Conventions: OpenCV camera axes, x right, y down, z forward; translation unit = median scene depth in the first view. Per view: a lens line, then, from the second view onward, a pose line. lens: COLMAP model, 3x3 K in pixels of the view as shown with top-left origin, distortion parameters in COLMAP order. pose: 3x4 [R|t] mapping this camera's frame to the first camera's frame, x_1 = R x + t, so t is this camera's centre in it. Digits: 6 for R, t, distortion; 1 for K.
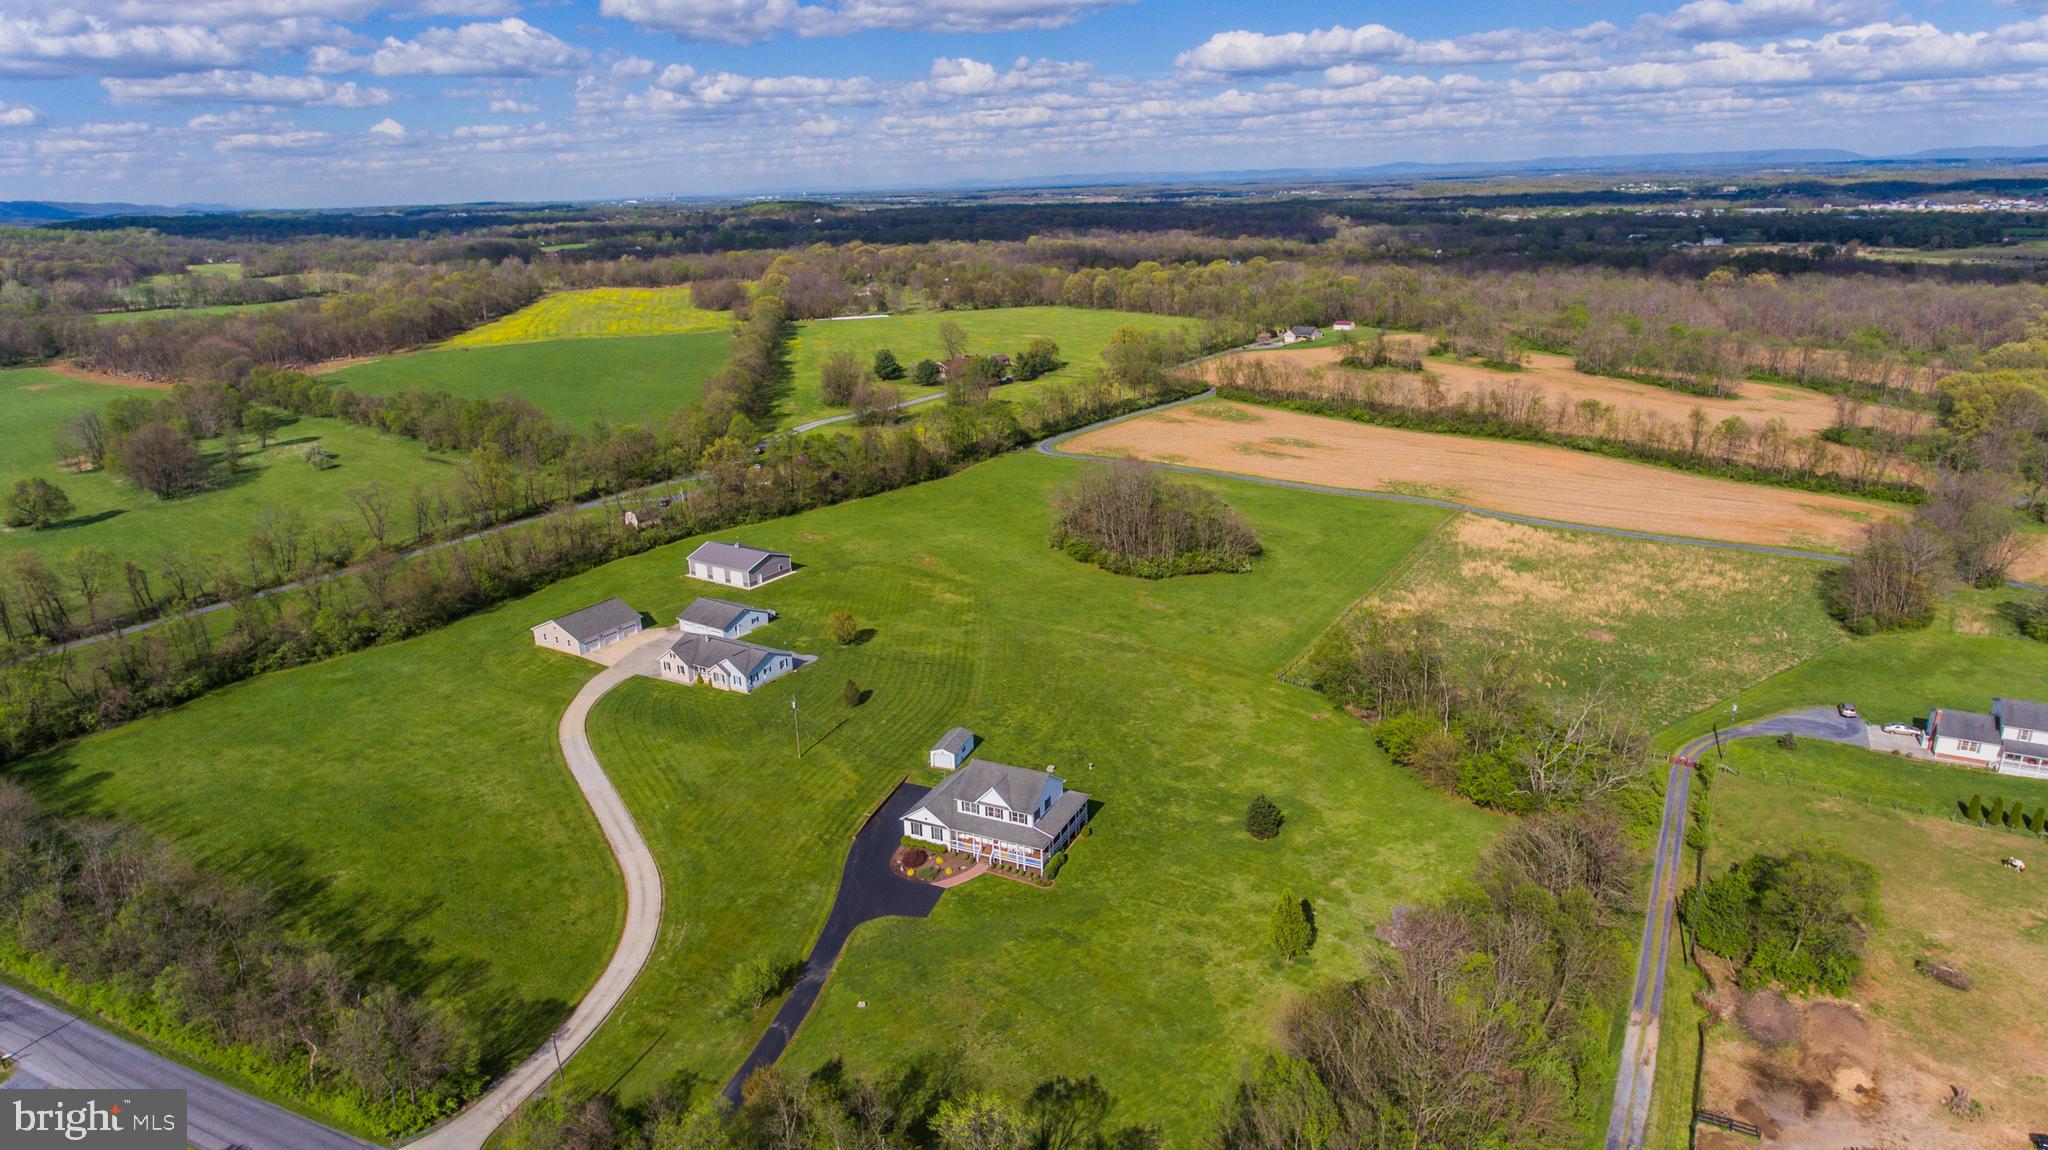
lens RADIAL K [[1228.1, 0, 1024.0], [0, 1228.1, 575.0], [0, 0, 1]] dist [0.010384, 0.001640]
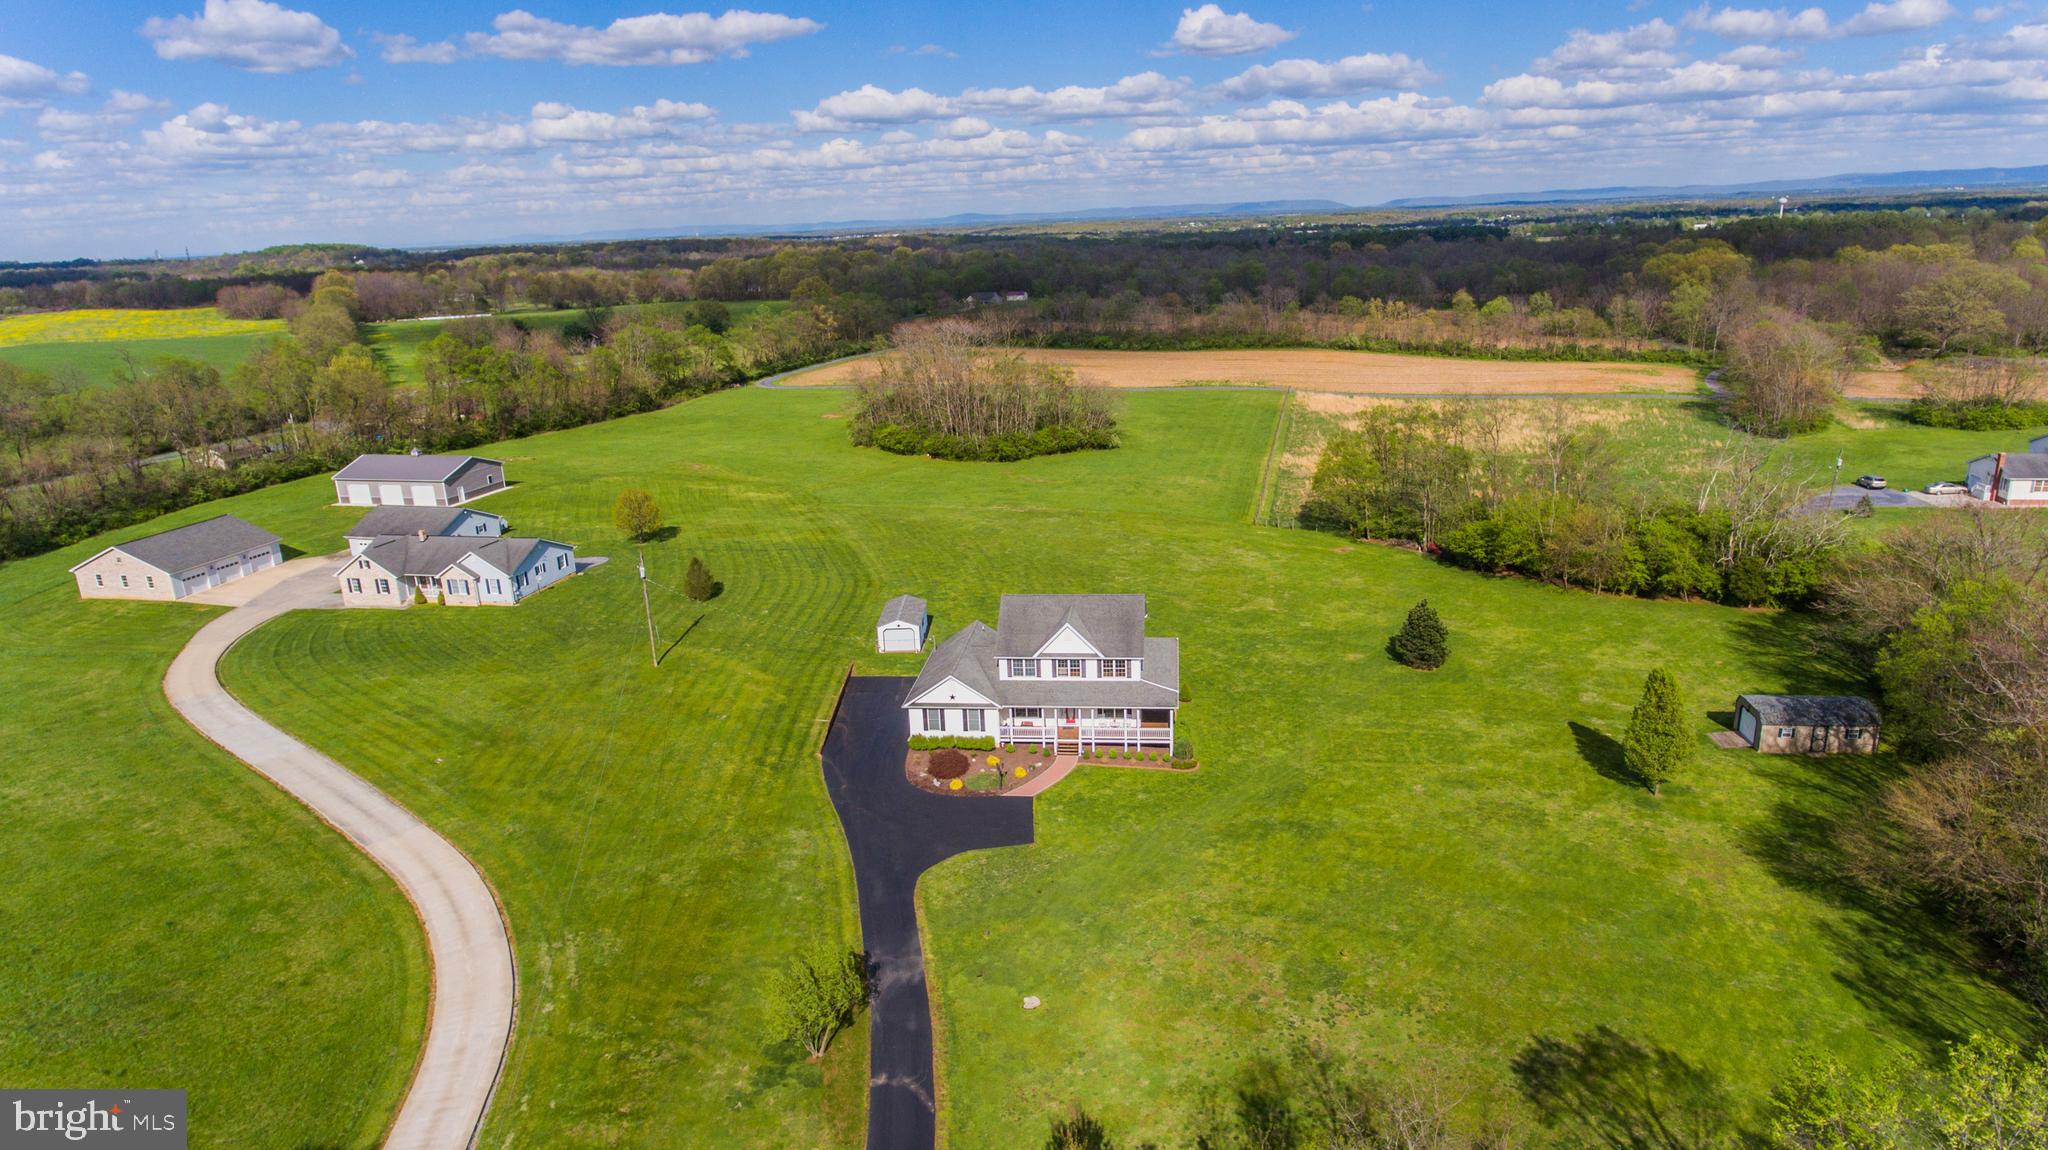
lens RADIAL K [[1228.1, 0, 1024.0], [0, 1228.1, 575.0], [0, 0, 1]] dist [0.010384, 0.001640]
pose [[0.945825, -0.097911, 0.309560, -0.173273], [0.111127, 0.993484, -0.025306, 0.125006], [-0.305066, 0.058335, 0.950543, 0.341782]]
